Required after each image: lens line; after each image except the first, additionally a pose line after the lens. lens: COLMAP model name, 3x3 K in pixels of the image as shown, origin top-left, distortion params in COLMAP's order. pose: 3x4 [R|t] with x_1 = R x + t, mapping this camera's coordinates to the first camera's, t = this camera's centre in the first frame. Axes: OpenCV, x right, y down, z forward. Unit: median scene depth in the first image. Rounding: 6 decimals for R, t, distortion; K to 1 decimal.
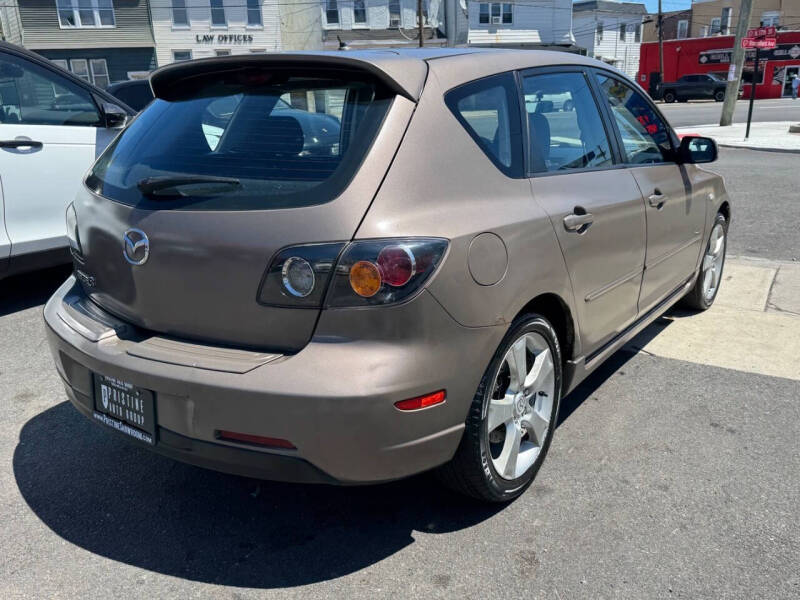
lens RADIAL K [[652.5, 0, 405.4], [0, 652.5, 302.8], [0, 0, 1]] dist [0.065181, -0.097397]
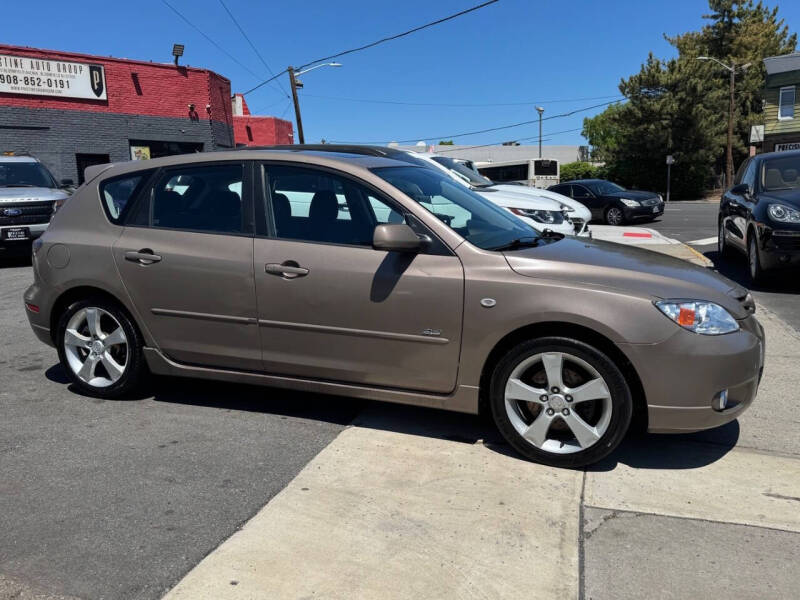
lens RADIAL K [[652.5, 0, 403.5], [0, 652.5, 305.3], [0, 0, 1]] dist [0.065181, -0.097397]
pose [[0.280369, 0.181872, -0.942505, 1.999601], [-0.280216, 0.954624, 0.100854, -0.355125], [0.918081, 0.235828, 0.318611, 1.102731]]
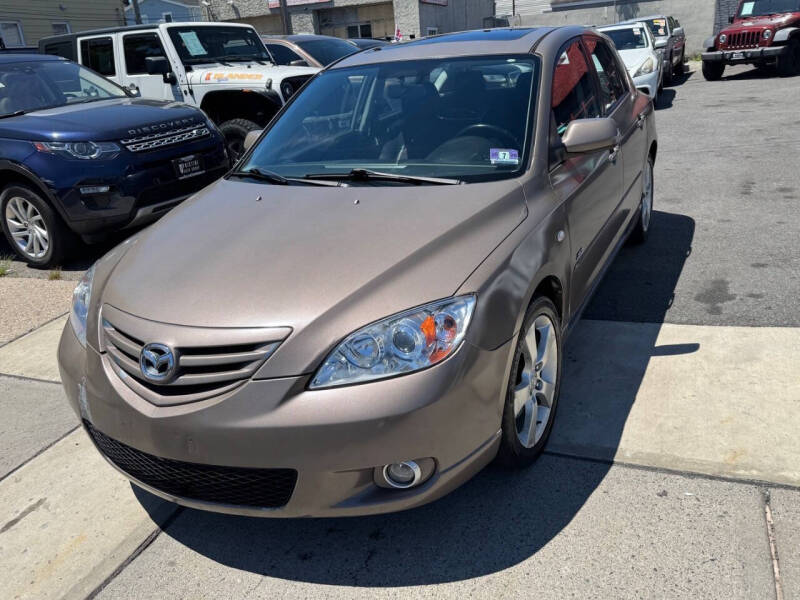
lens RADIAL K [[652.5, 0, 406.7], [0, 652.5, 298.8], [0, 0, 1]] dist [0.065181, -0.097397]
pose [[-0.981648, 0.150320, -0.117354, 0.554860], [0.046199, 0.784493, 0.618415, -1.010221], [0.185023, 0.601644, -0.777040, 2.991159]]
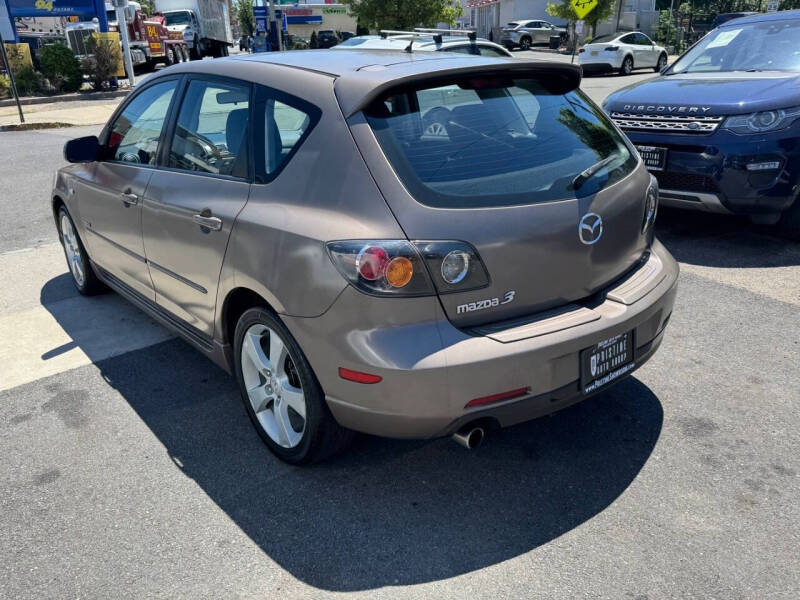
lens RADIAL K [[652.5, 0, 404.2], [0, 652.5, 296.7], [0, 0, 1]] dist [0.065181, -0.097397]
pose [[0.251043, -0.335422, 0.908003, -1.327227], [0.315876, 0.915079, 0.250703, -0.307843], [-0.914986, 0.223879, 0.335676, 0.774400]]
